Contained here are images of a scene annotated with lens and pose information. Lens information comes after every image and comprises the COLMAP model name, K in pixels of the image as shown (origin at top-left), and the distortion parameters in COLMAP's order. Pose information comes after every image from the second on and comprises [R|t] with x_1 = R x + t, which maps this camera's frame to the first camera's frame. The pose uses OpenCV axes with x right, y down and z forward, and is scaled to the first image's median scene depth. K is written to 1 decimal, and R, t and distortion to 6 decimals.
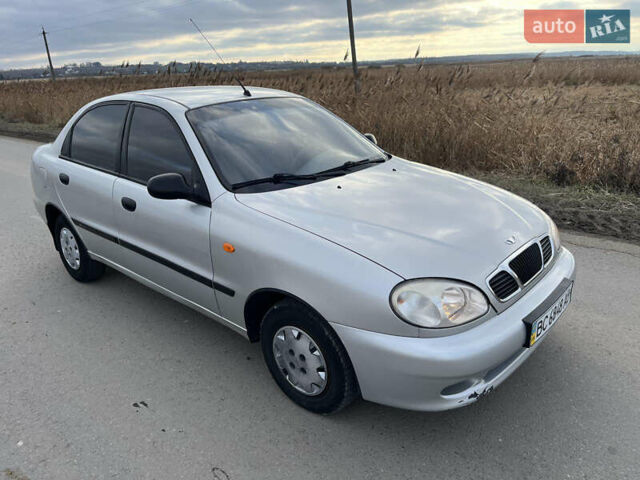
lens RADIAL K [[501.7, 0, 321.7], [0, 501.7, 241.1], [0, 0, 1]] dist [0.072256, -0.102347]
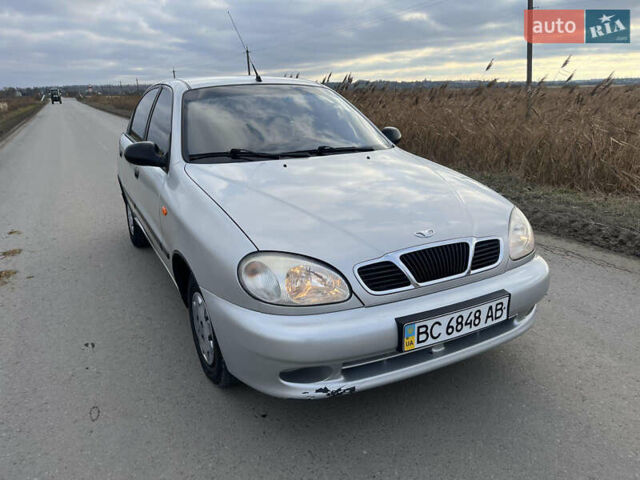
lens RADIAL K [[497.7, 0, 319.2], [0, 497.7, 241.4], [0, 0, 1]] dist [0.070172, -0.097307]
pose [[0.932999, 0.122359, -0.338439, 0.463966], [-0.133560, 0.990991, -0.009912, 0.041741], [0.334177, 0.054450, 0.940936, 0.117135]]
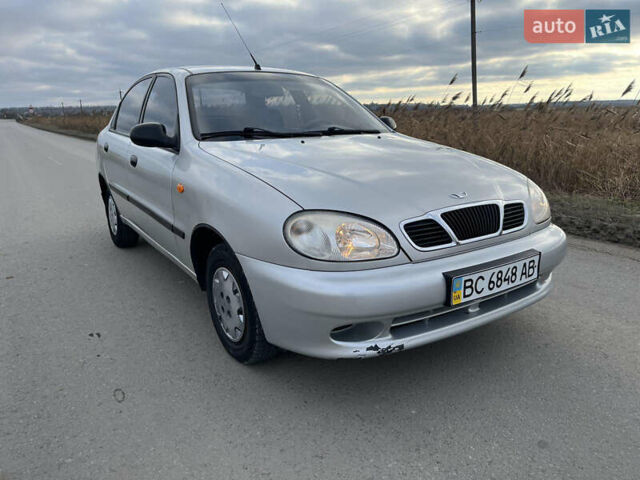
lens RADIAL K [[497.7, 0, 319.2], [0, 497.7, 241.4], [0, 0, 1]] dist [0.070172, -0.097307]
pose [[0.964903, 0.084567, -0.248618, 0.338339], [-0.104273, 0.992278, -0.067165, 0.153511], [0.241018, 0.090732, 0.966270, 0.086736]]
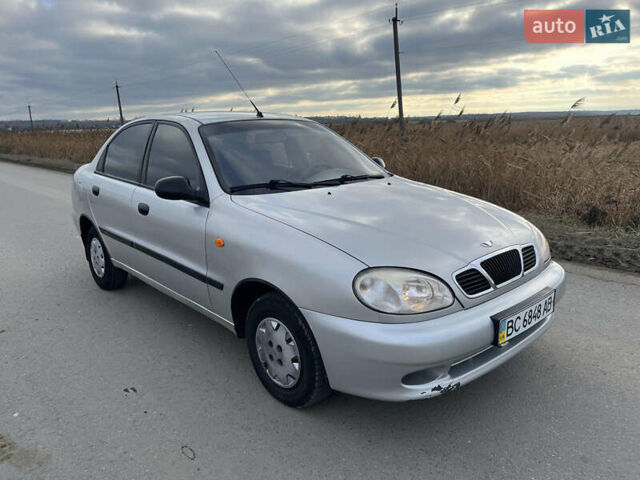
lens RADIAL K [[501.7, 0, 321.7], [0, 501.7, 241.1], [0, 0, 1]] dist [0.072256, -0.102347]
pose [[0.994257, 0.036739, -0.100512, 0.133625], [-0.046852, 0.993866, -0.100173, 0.103127], [0.096215, 0.104307, 0.989880, -0.037338]]
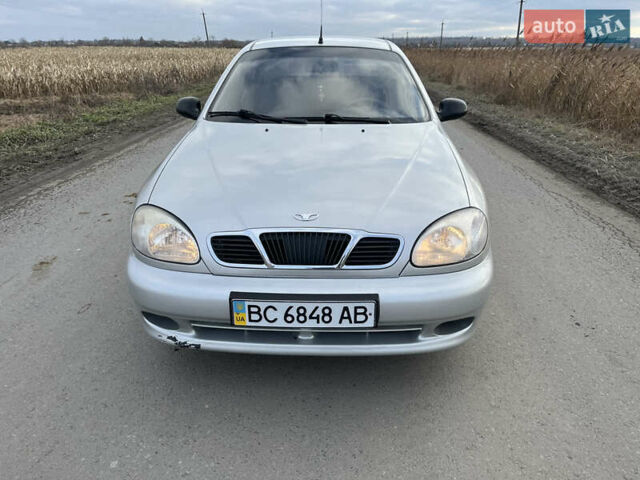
lens RADIAL K [[495.8, 0, 321.1], [0, 495.8, 240.5], [0, 0, 1]] dist [0.070537, -0.088019]
pose [[0.632163, 0.320796, -0.705308, 0.916819], [-0.284682, 0.942765, 0.173640, -0.107307], [0.720643, 0.091020, 0.687306, 0.427125]]
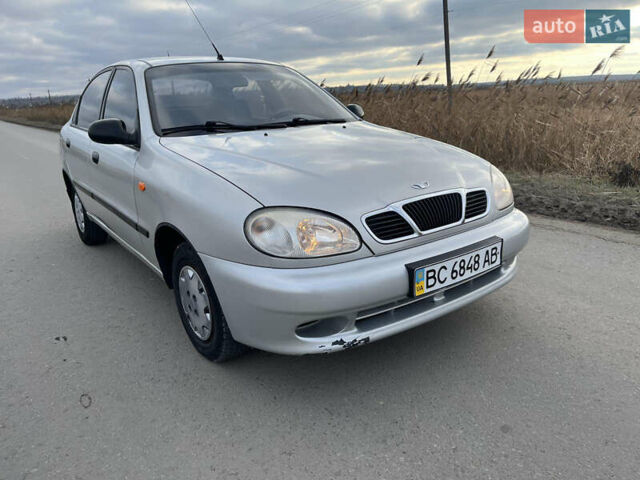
lens RADIAL K [[497.7, 0, 319.2], [0, 497.7, 241.4], [0, 0, 1]] dist [0.070172, -0.097307]
pose [[0.976086, 0.054591, -0.210421, 0.363959], [-0.064178, 0.997176, -0.039003, 0.133615], [0.207697, 0.051575, 0.976833, 0.096516]]
